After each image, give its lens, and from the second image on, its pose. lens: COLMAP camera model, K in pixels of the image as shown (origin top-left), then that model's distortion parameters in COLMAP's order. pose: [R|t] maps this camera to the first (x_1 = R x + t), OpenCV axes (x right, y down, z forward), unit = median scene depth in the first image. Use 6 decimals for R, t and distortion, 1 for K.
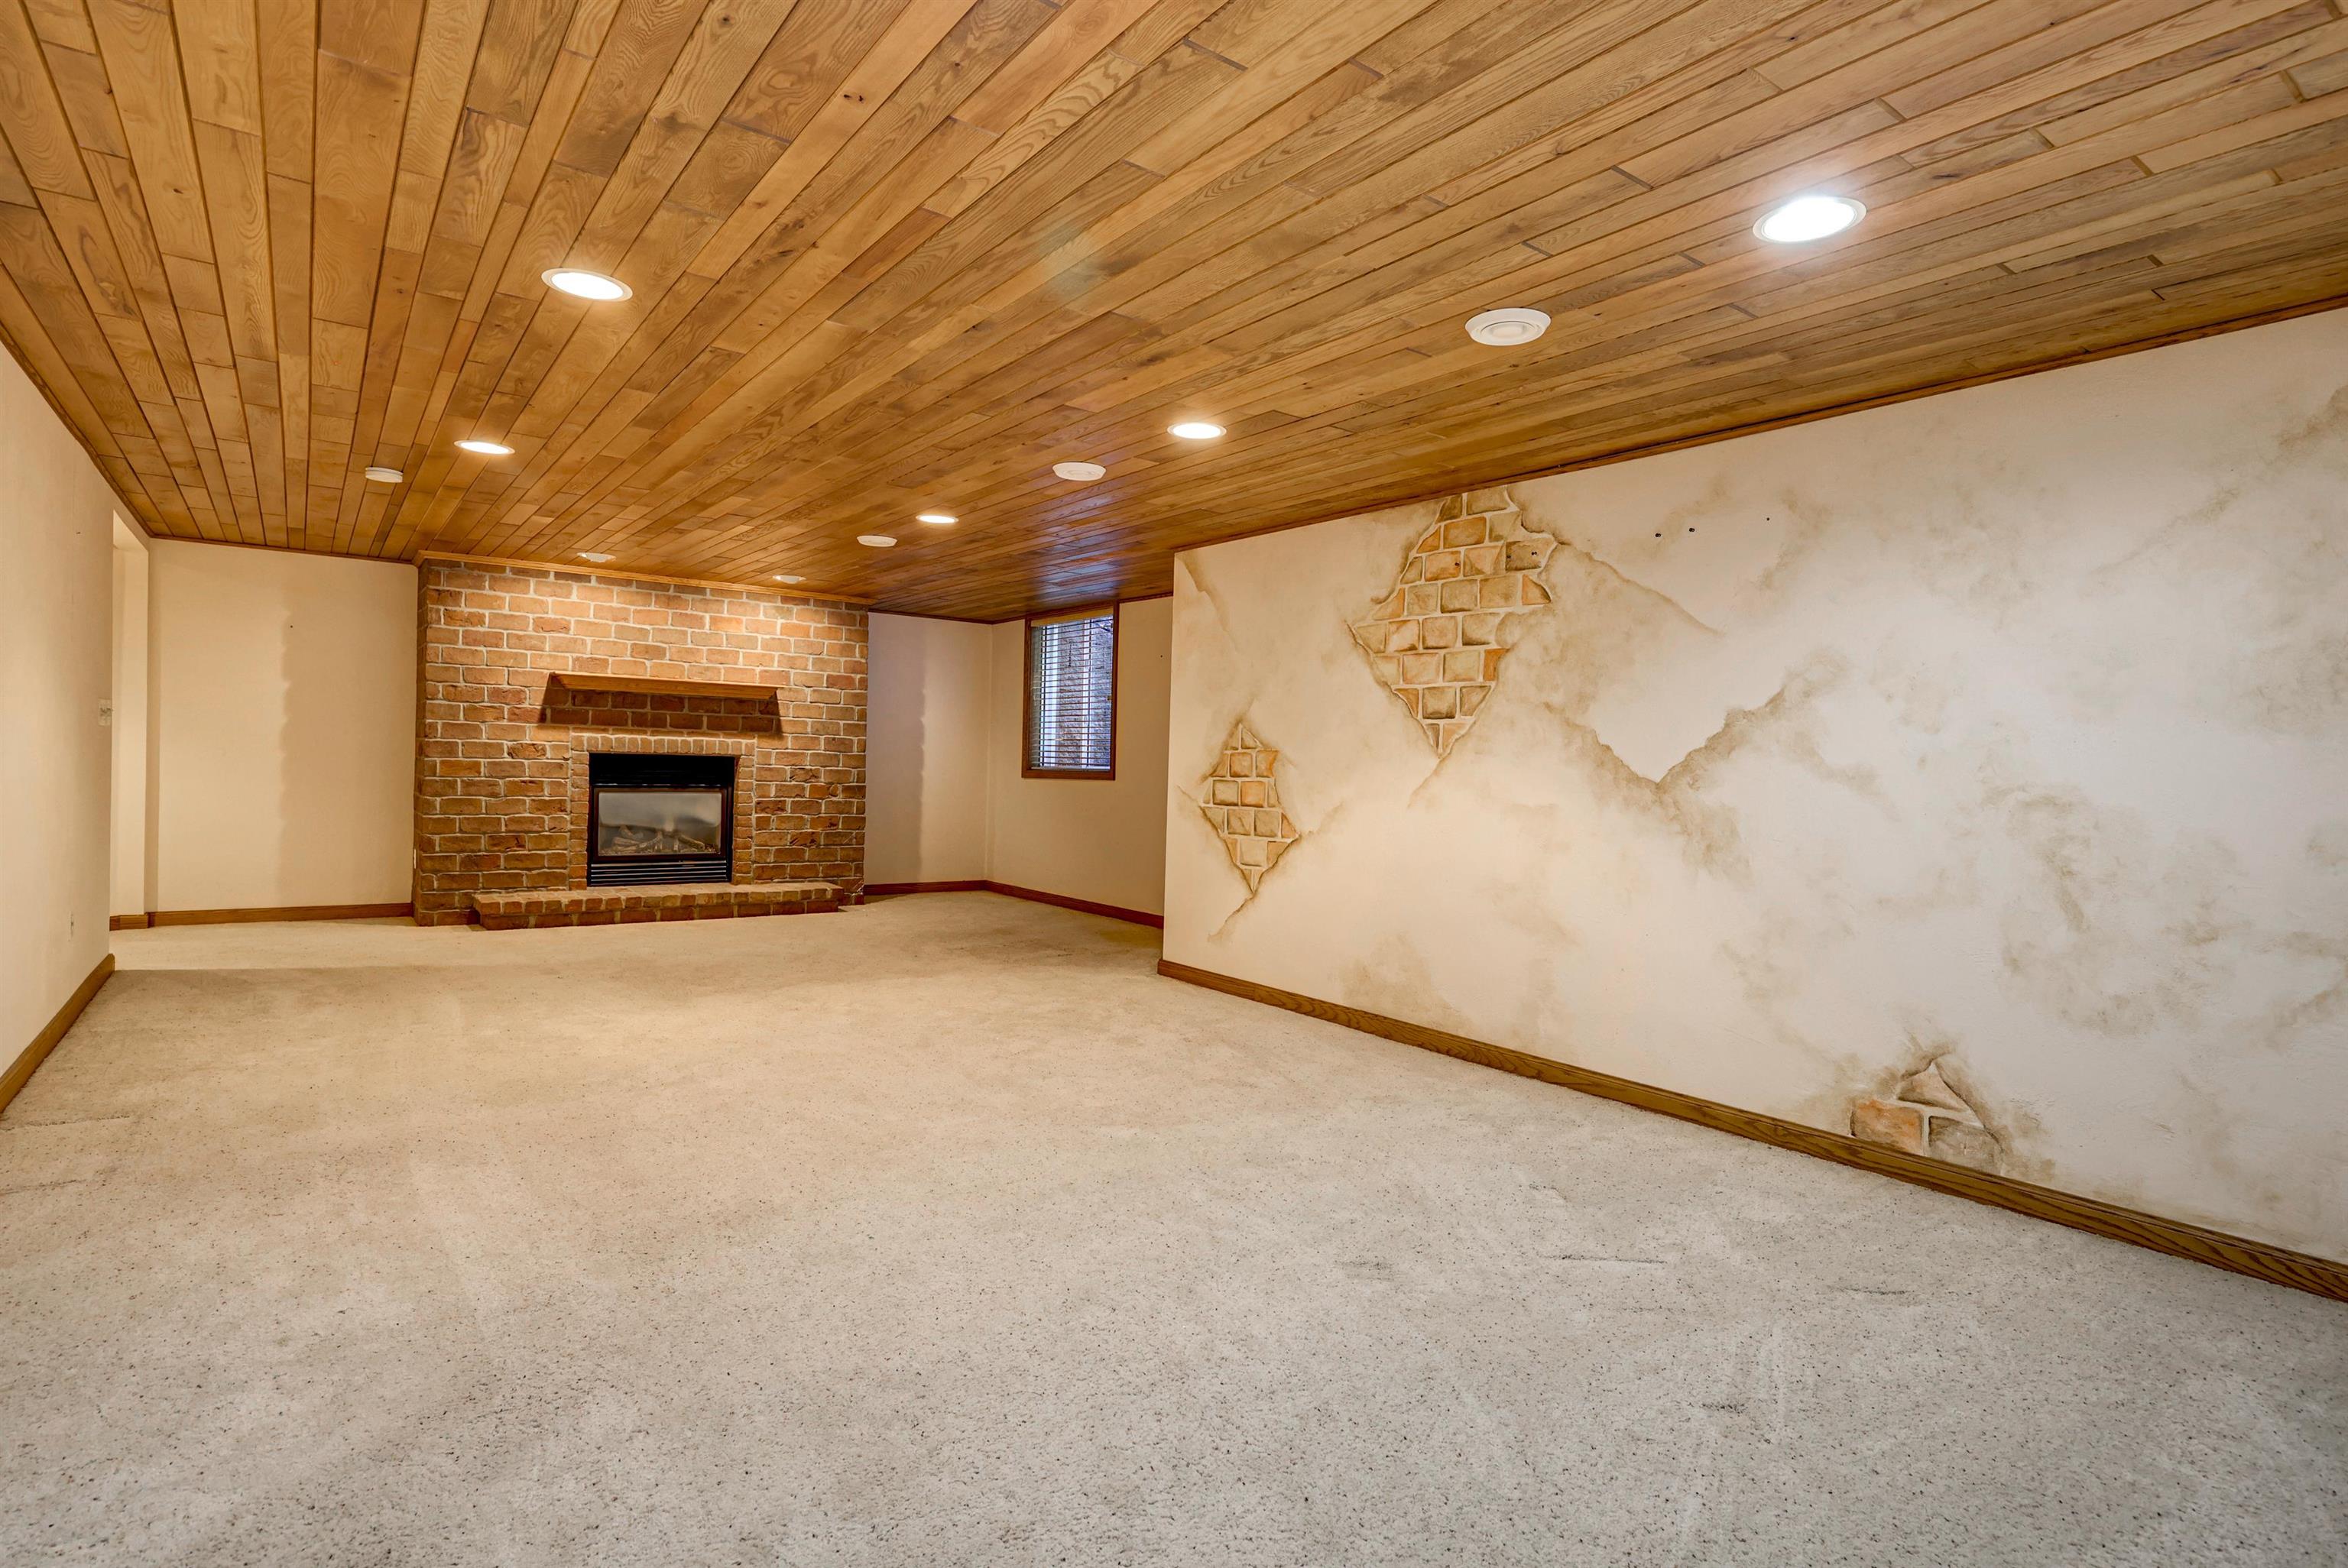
lens RADIAL K [[1256.4, 0, 1178.1], [0, 1256.4, 783.9], [0, 0, 1]] dist [0.001928, -0.001341]
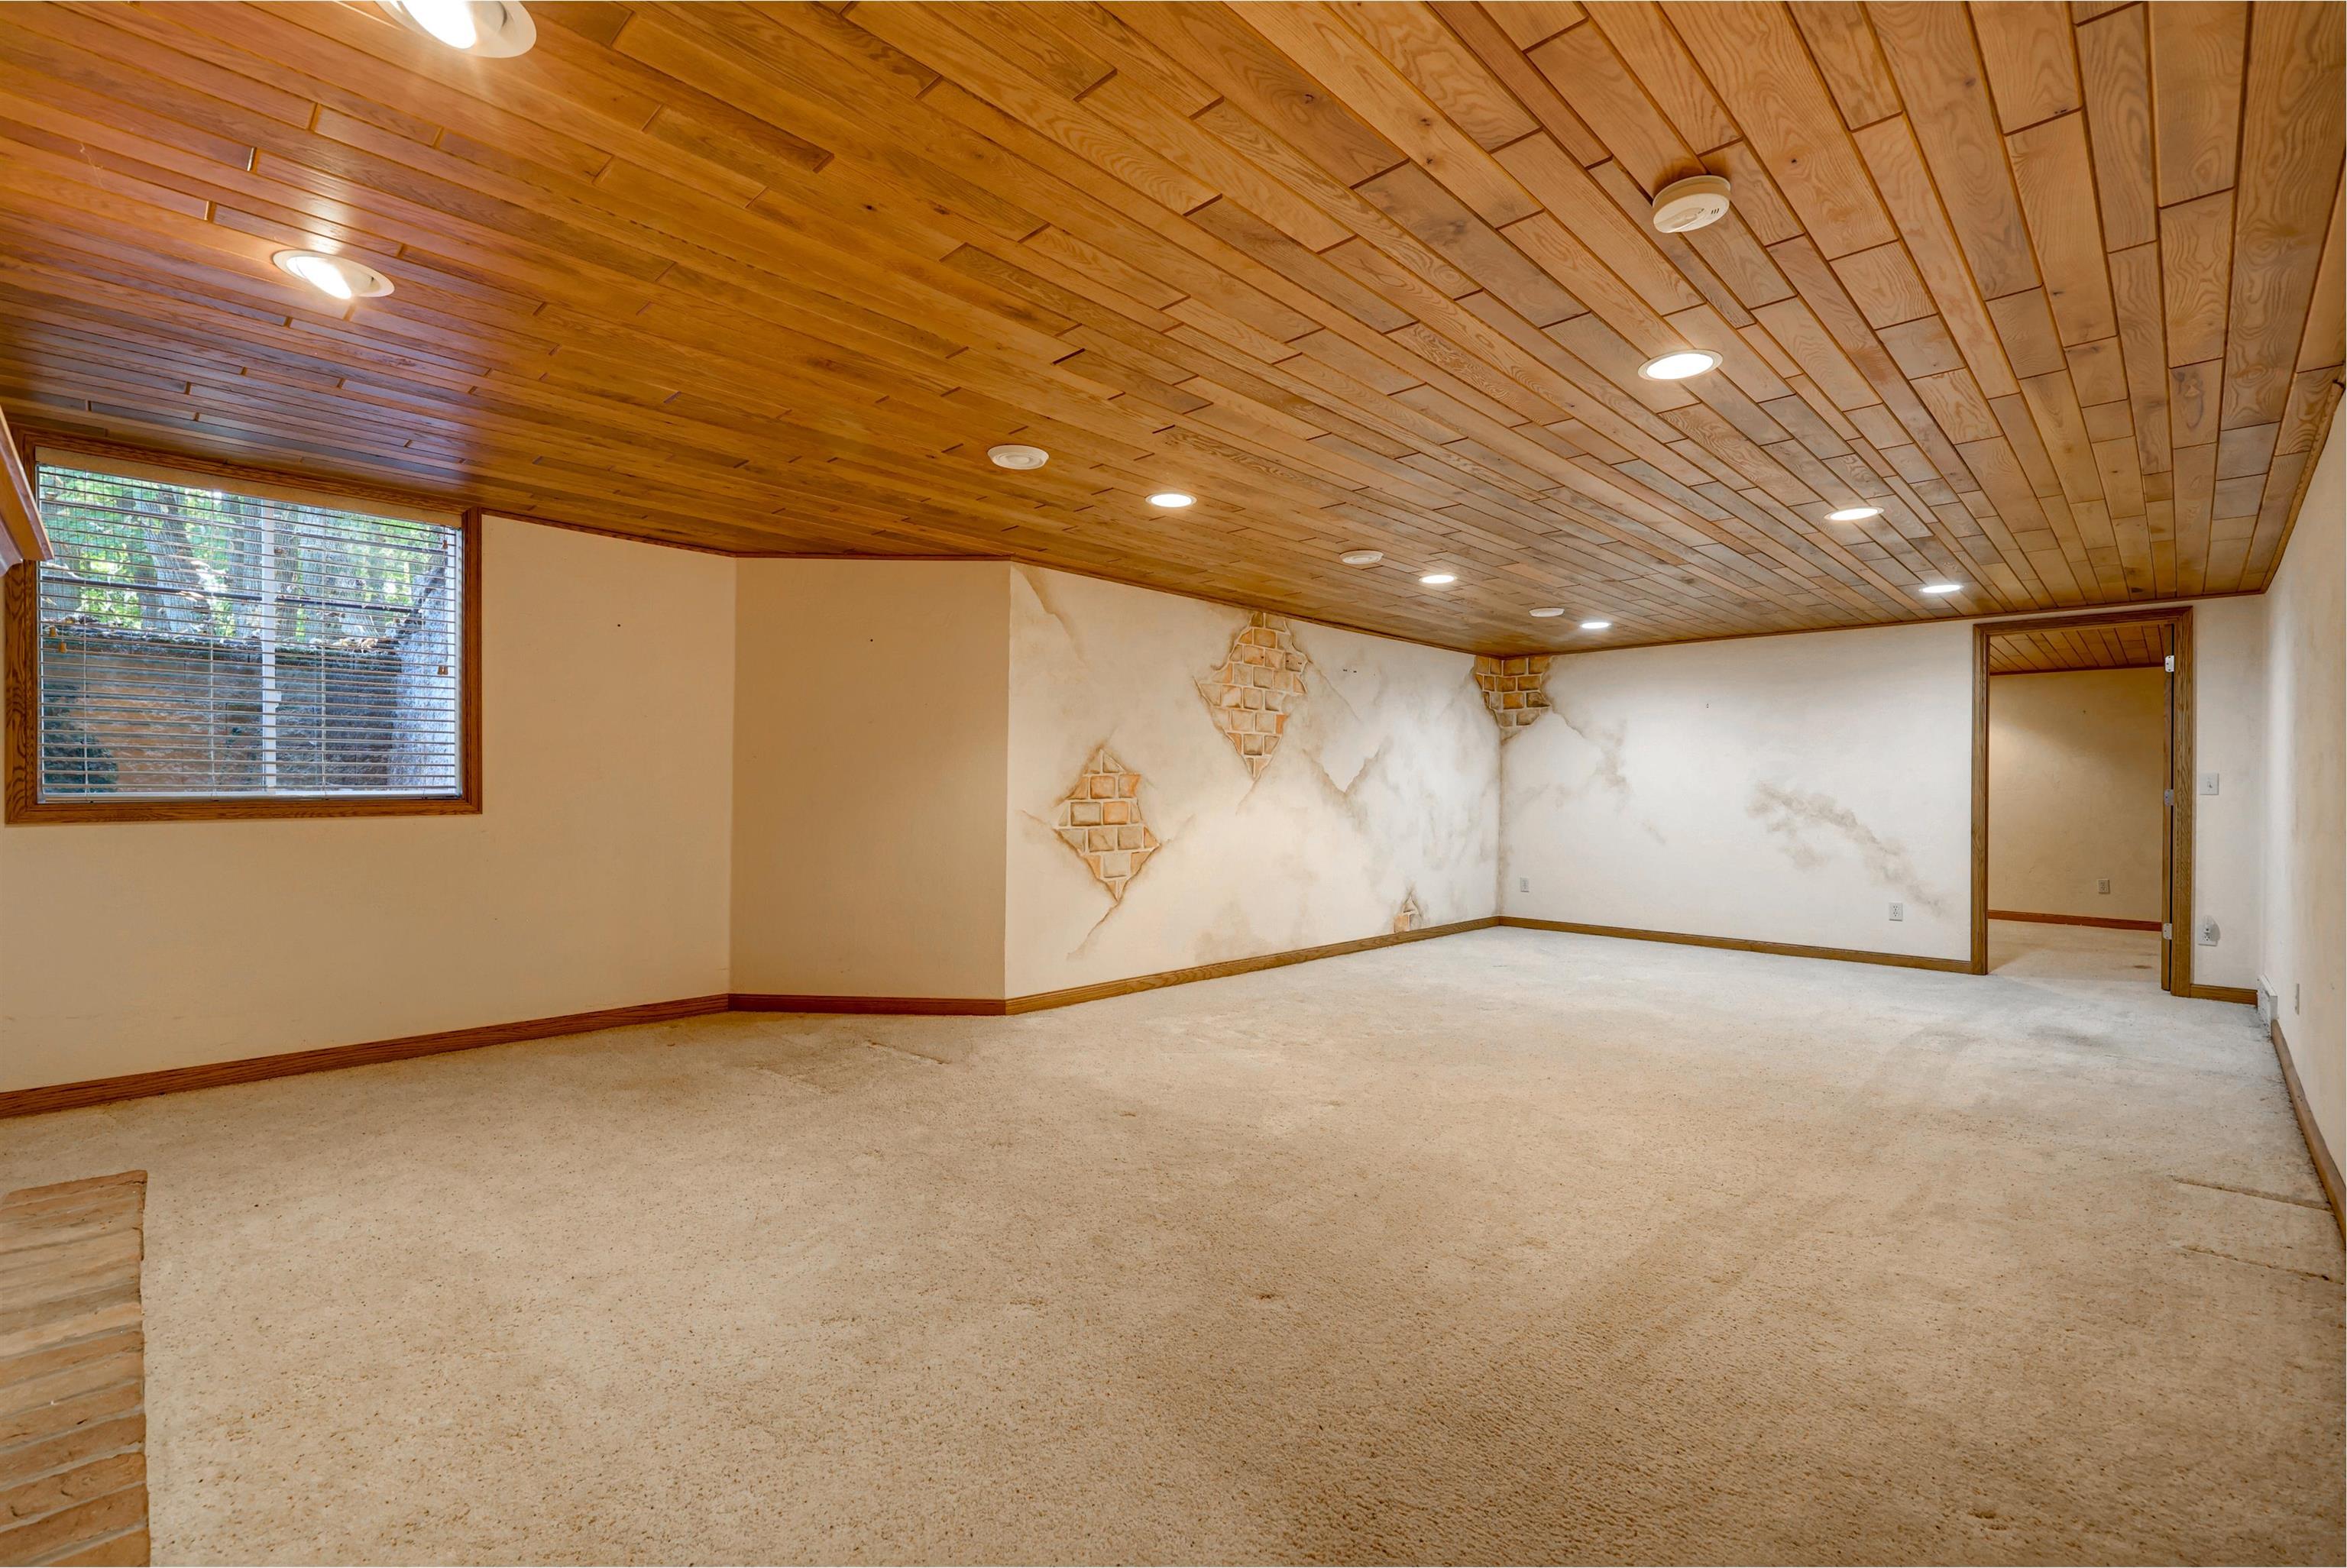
lens RADIAL K [[1083.1, 0, 1159.6], [0, 1083.1, 787.9], [0, 0, 1]] dist [-0.001532, -0.000049]
pose [[-0.197389, -0.029374, 0.979885, -0.695226], [0.001821, 0.999538, 0.030330, -0.033948], [-0.980324, 0.007771, -0.197244, 0.895315]]
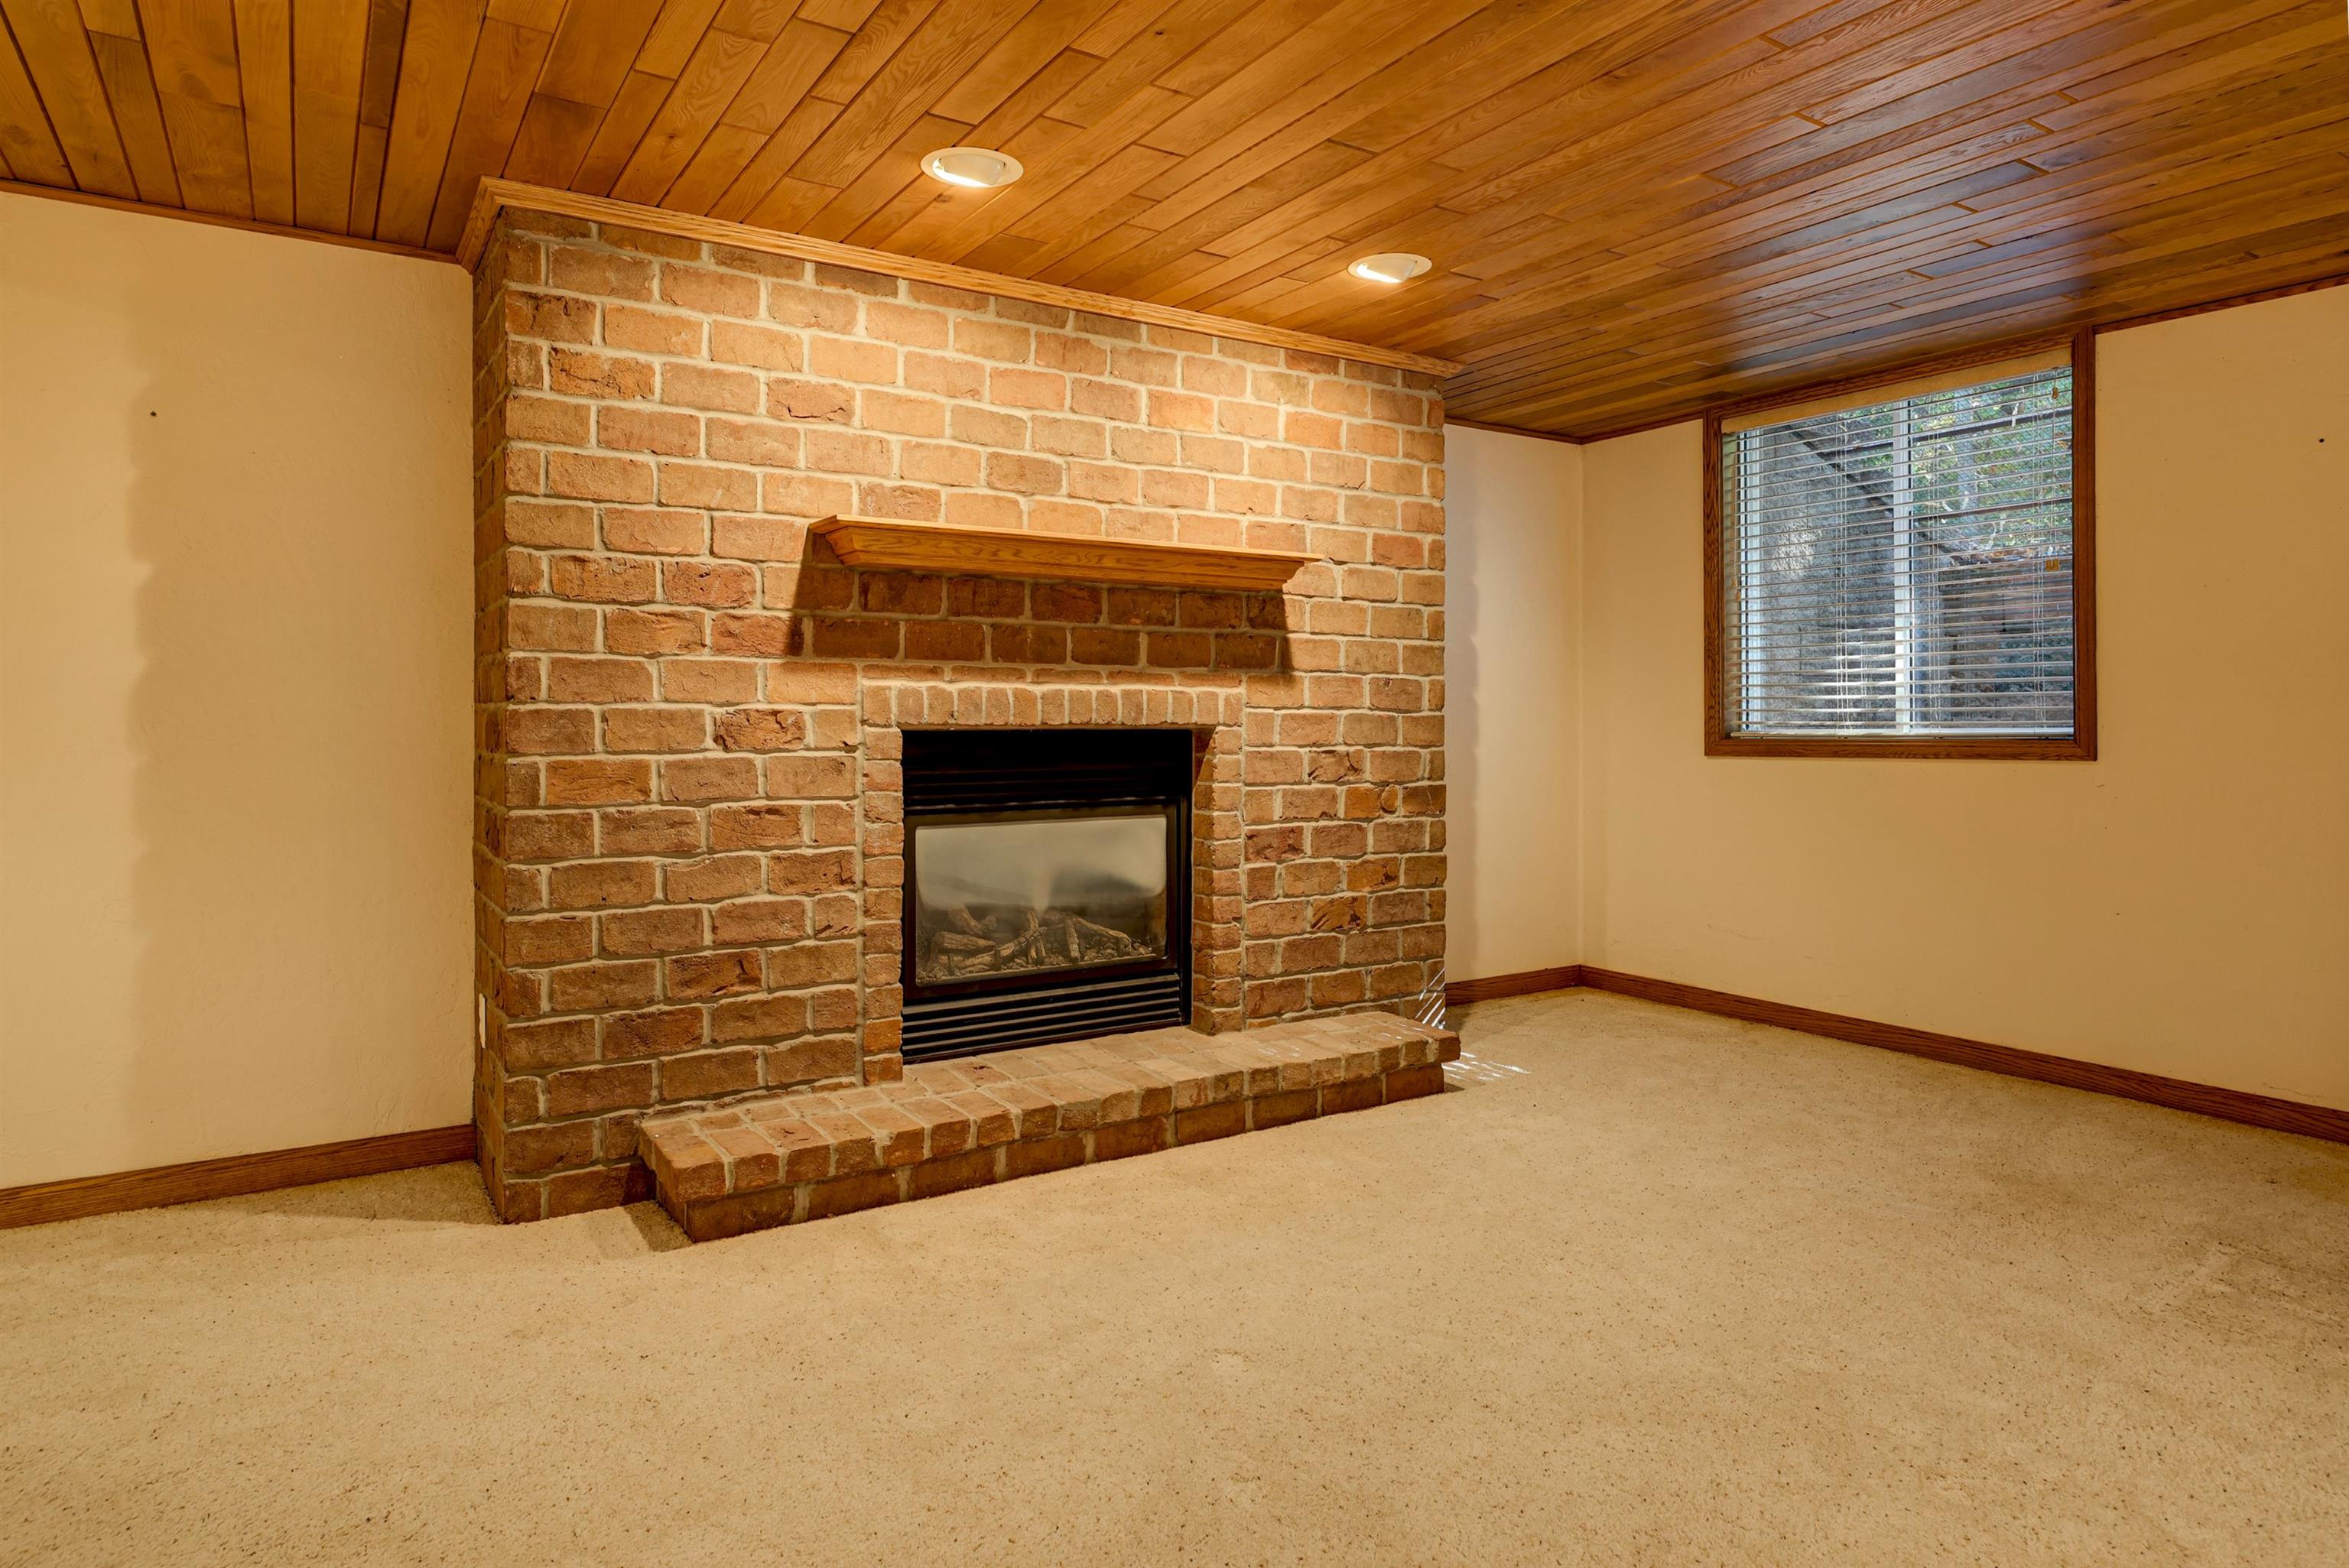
lens RADIAL K [[1350.4, 0, 1128.9], [0, 1350.4, 723.3], [0, 0, 1]] dist [-0.002280, 0.002102]
pose [[0.998123, -0.027759, -0.054592, -0.391561], [0.027009, 0.999531, -0.014434, -0.019700], [0.054967, 0.012933, 0.998404, 0.610000]]
